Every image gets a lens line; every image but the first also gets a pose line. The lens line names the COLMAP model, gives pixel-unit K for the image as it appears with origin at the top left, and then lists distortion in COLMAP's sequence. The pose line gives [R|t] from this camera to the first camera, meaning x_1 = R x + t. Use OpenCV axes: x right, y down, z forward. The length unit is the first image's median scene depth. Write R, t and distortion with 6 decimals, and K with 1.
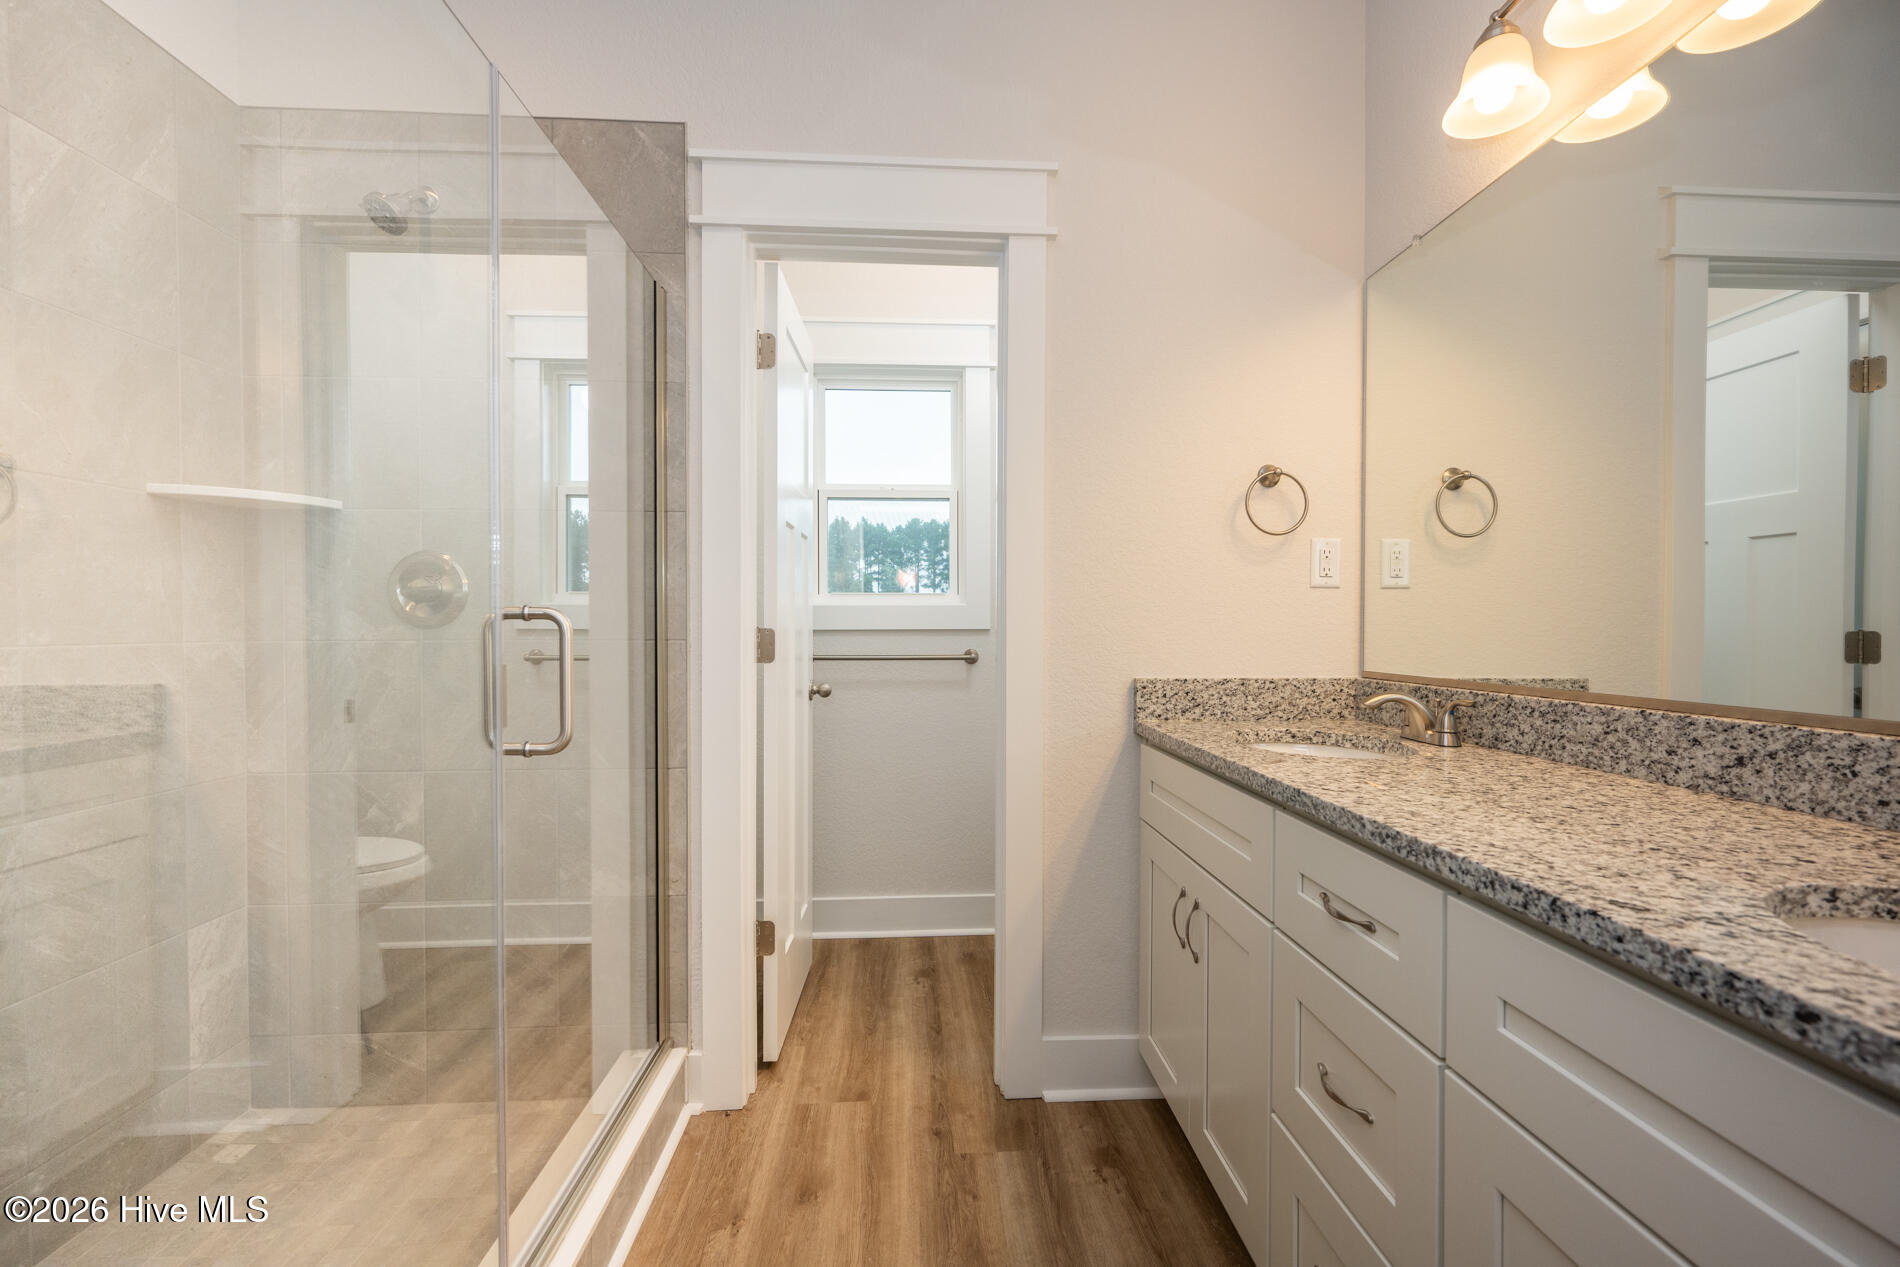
lens RADIAL K [[788.8, 0, 958.2], [0, 788.8, 637.7], [0, 0, 1]] dist [0.001825, 0.000295]
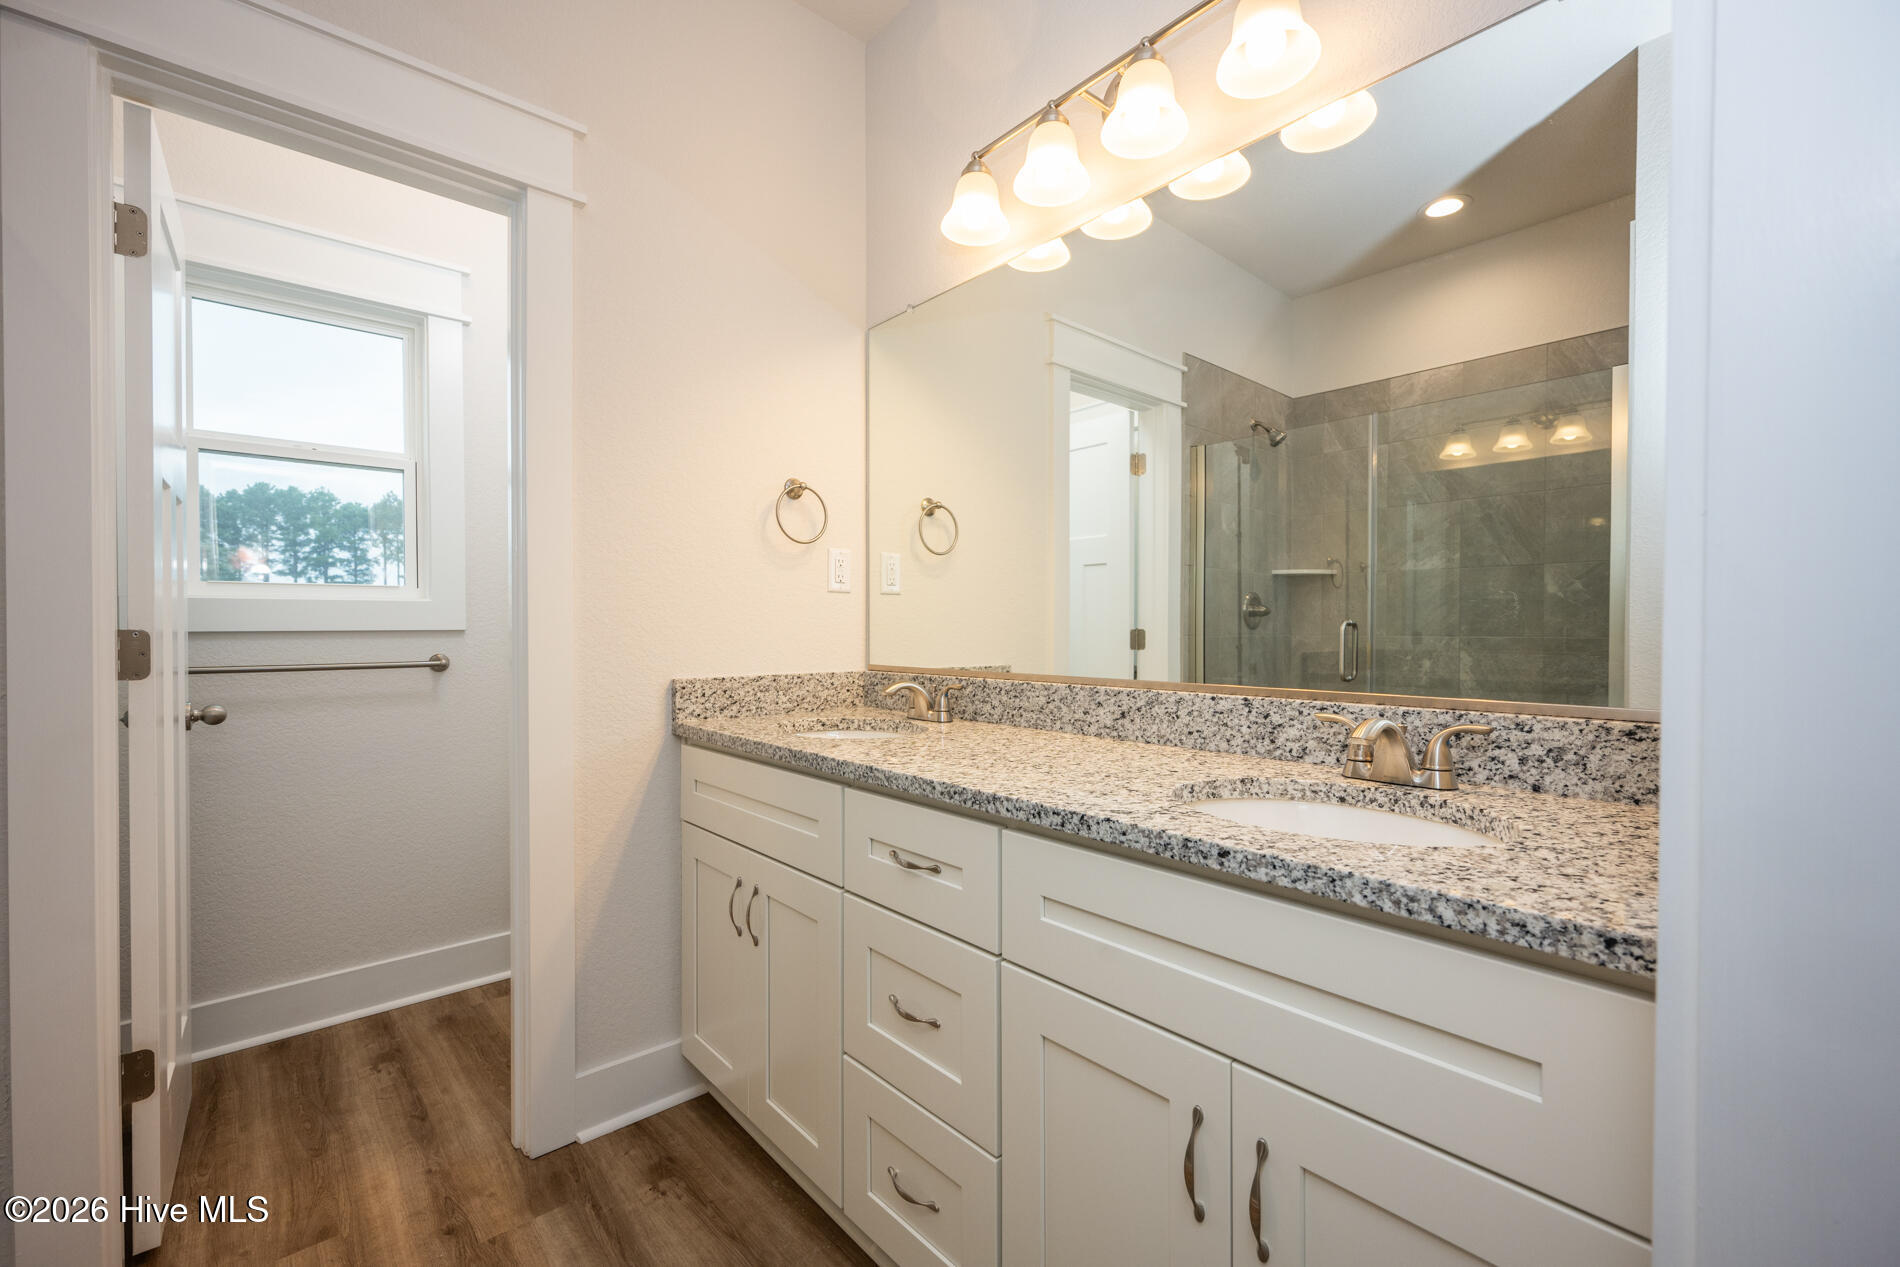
lens RADIAL K [[788.8, 0, 958.2], [0, 788.8, 637.7], [0, 0, 1]] dist [0.001825, 0.000295]
pose [[0.783186, -0.010038, 0.621707, -0.113160], [0.009902, 0.999944, 0.003672, -0.000549], [-0.621709, 0.003280, 0.783241, 0.004269]]
